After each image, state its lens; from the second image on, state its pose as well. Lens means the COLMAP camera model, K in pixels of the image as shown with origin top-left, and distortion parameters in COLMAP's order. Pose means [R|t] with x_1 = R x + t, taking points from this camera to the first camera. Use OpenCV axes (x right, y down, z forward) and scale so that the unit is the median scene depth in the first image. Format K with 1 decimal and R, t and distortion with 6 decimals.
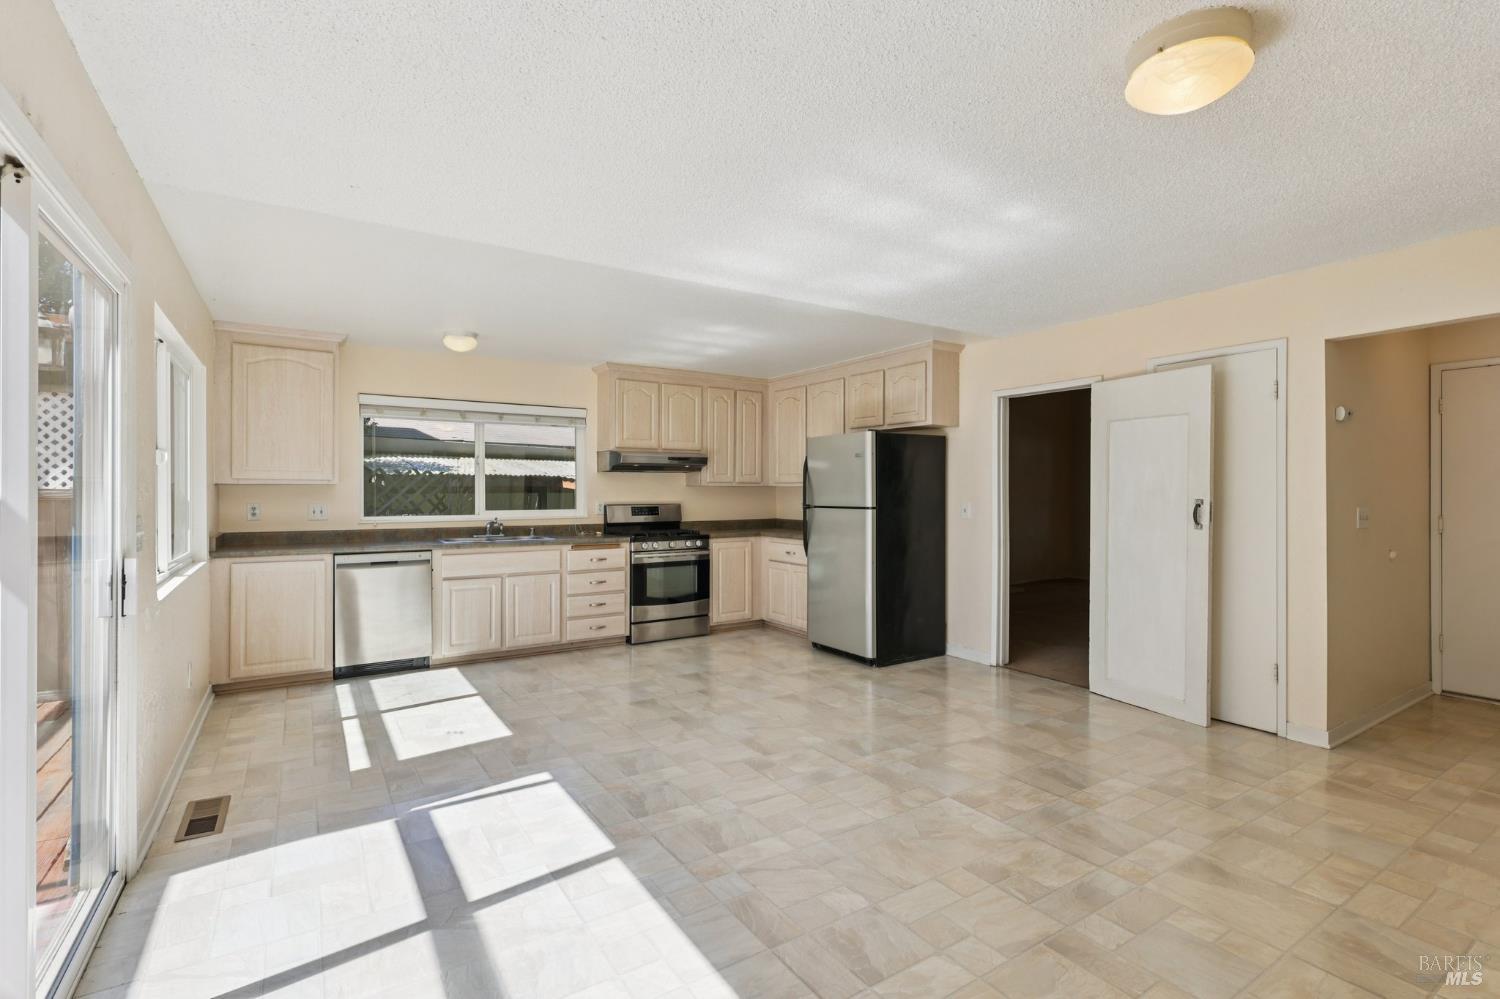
lens RADIAL K [[695.1, 0, 749.0], [0, 695.1, 493.7], [0, 0, 1]] dist [-0.001640, 0.000686]
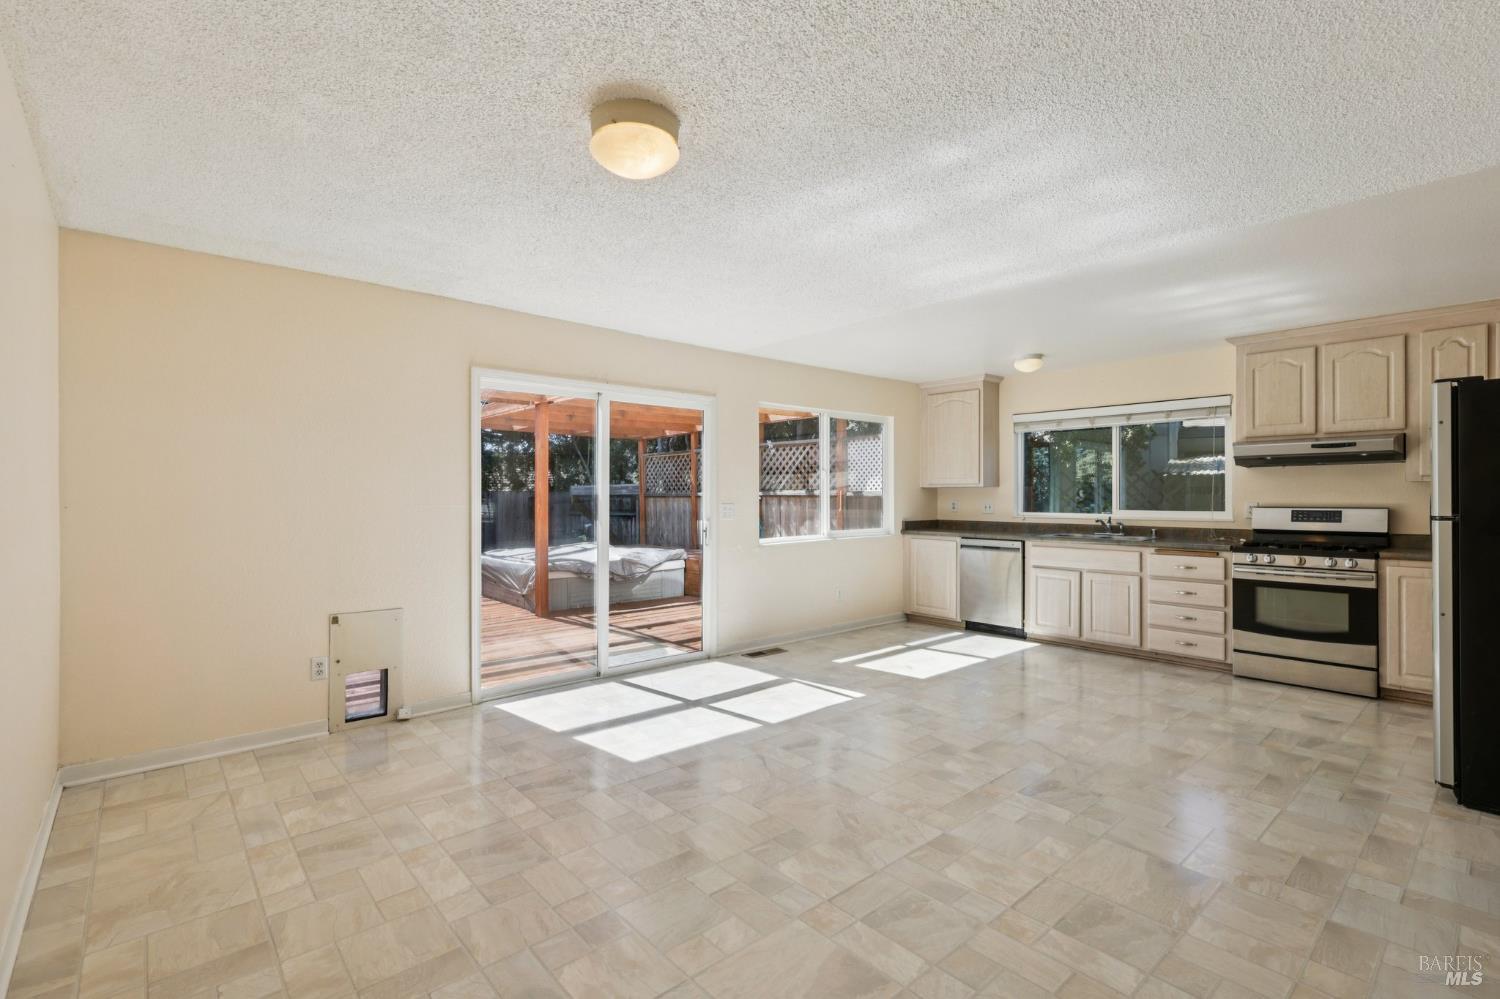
lens RADIAL K [[695.1, 0, 753.9], [0, 695.1, 496.8], [0, 0, 1]] dist [-0.001640, 0.000686]
pose [[0.147456, 0.003279, -0.989063, 0.628266], [0.000648, 0.999994, 0.003412, 0.000955], [0.989068, -0.001144, 0.147453, 0.346363]]
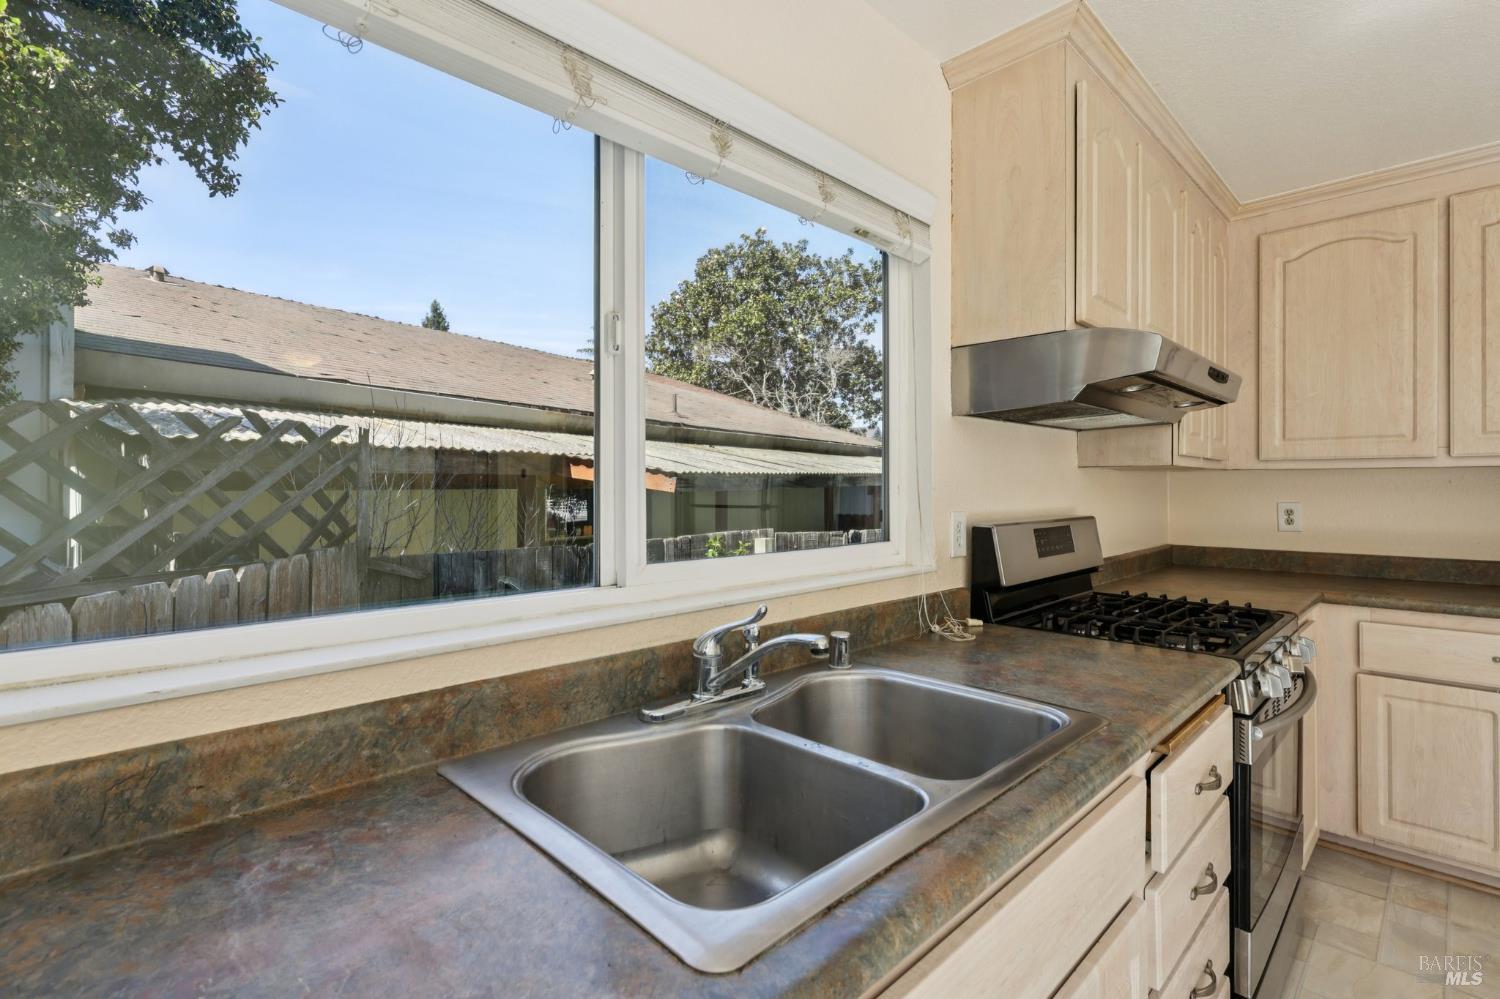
lens RADIAL K [[695.1, 0, 746.2], [0, 695.1, 485.9], [0, 0, 1]] dist [-0.001640, 0.000686]
pose [[0.979371, -0.000021, 0.202071, -0.439710], [0.001797, 0.999961, -0.008604, 0.001885], [-0.202063, 0.008790, 0.979333, 0.874793]]
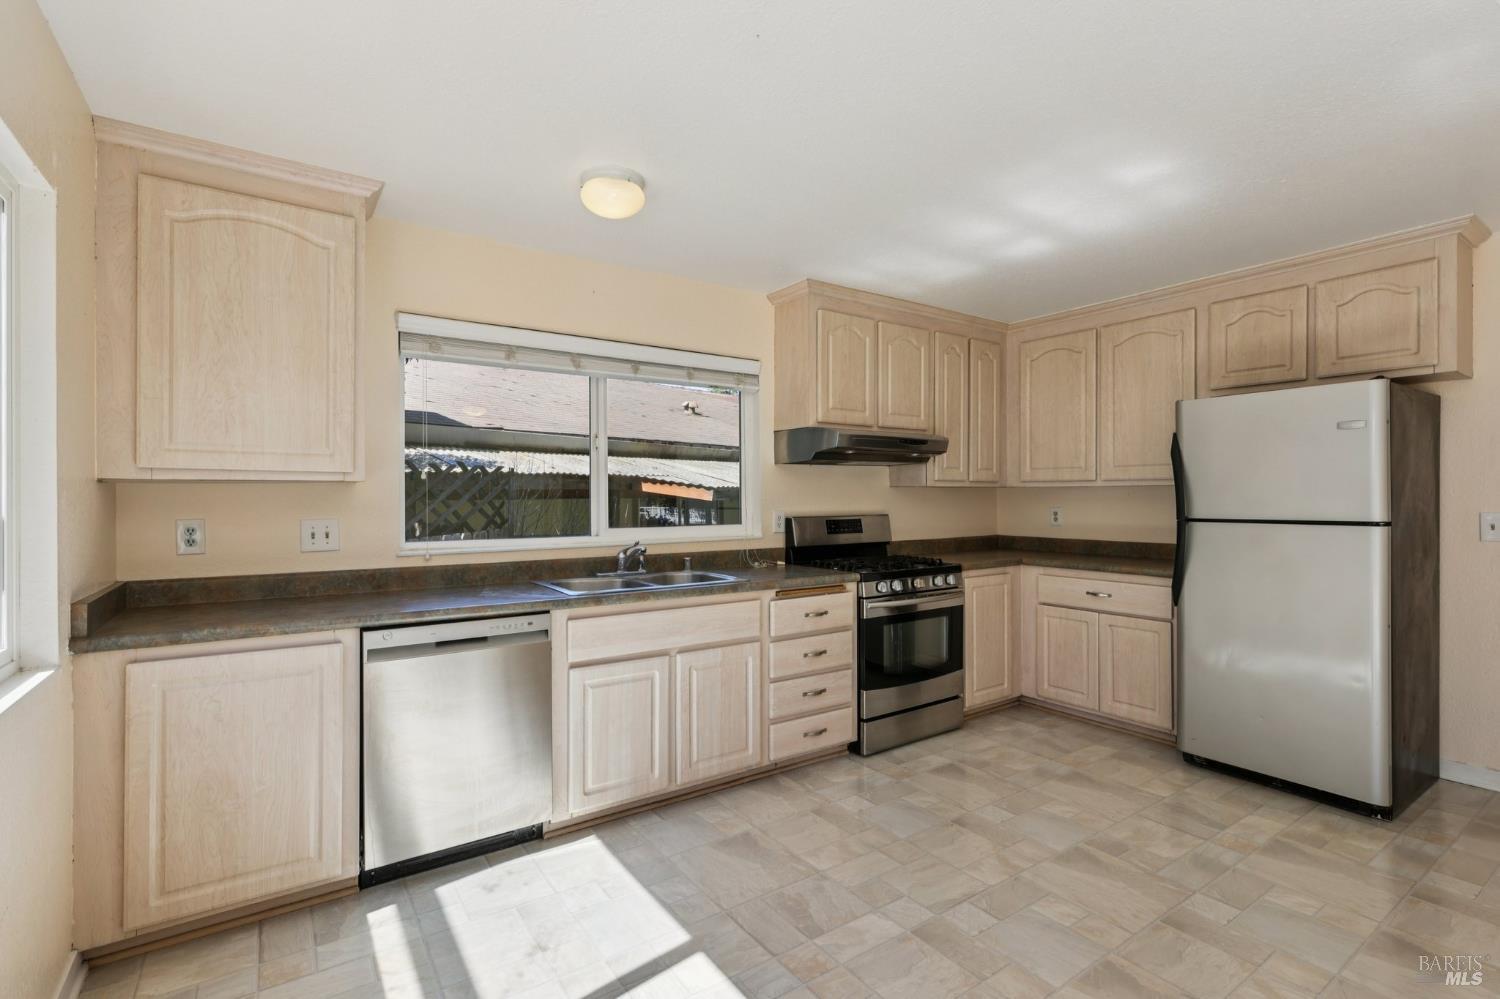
lens RADIAL K [[695.1, 0, 755.4], [0, 695.1, 497.1], [0, 0, 1]] dist [-0.001640, 0.000686]
pose [[0.999455, -0.002878, 0.032886, -0.308023], [0.003005, 0.999988, -0.003829, 0.000604], [-0.032874, 0.003926, 0.999452, 0.463504]]
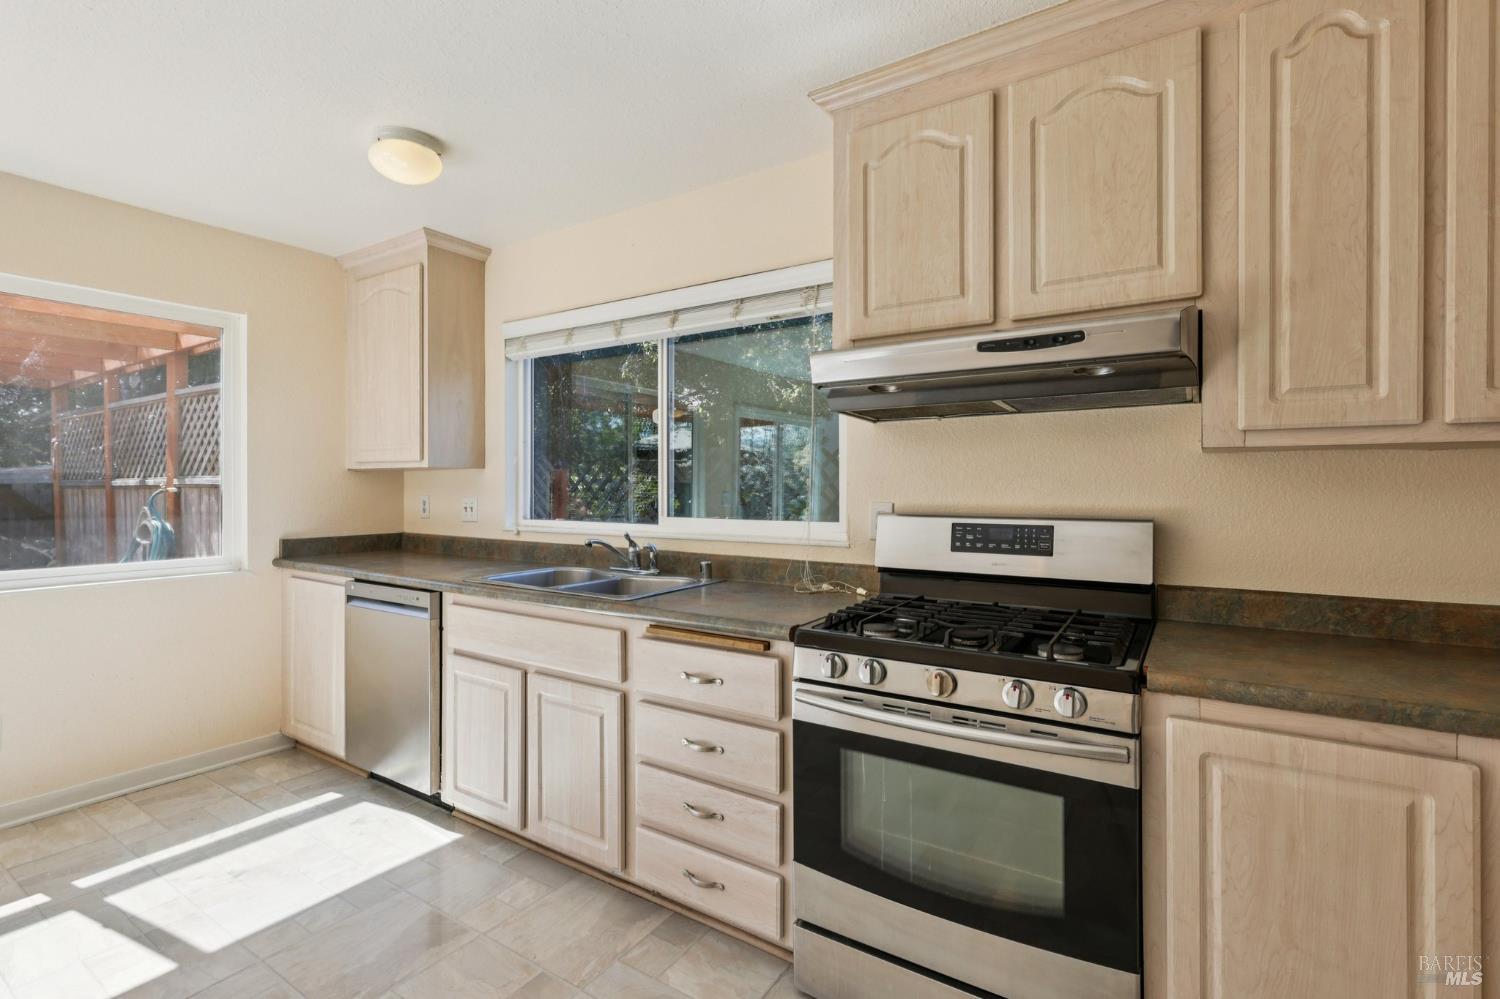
lens RADIAL K [[695.1, 0, 752.8], [0, 695.1, 486.2], [0, 0, 1]] dist [-0.001640, 0.000686]
pose [[0.405521, 0.002472, -0.914082, 0.105355], [-0.002577, 0.999995, 0.001562, 0.001918], [0.914082, 0.001722, 0.405525, 0.956910]]
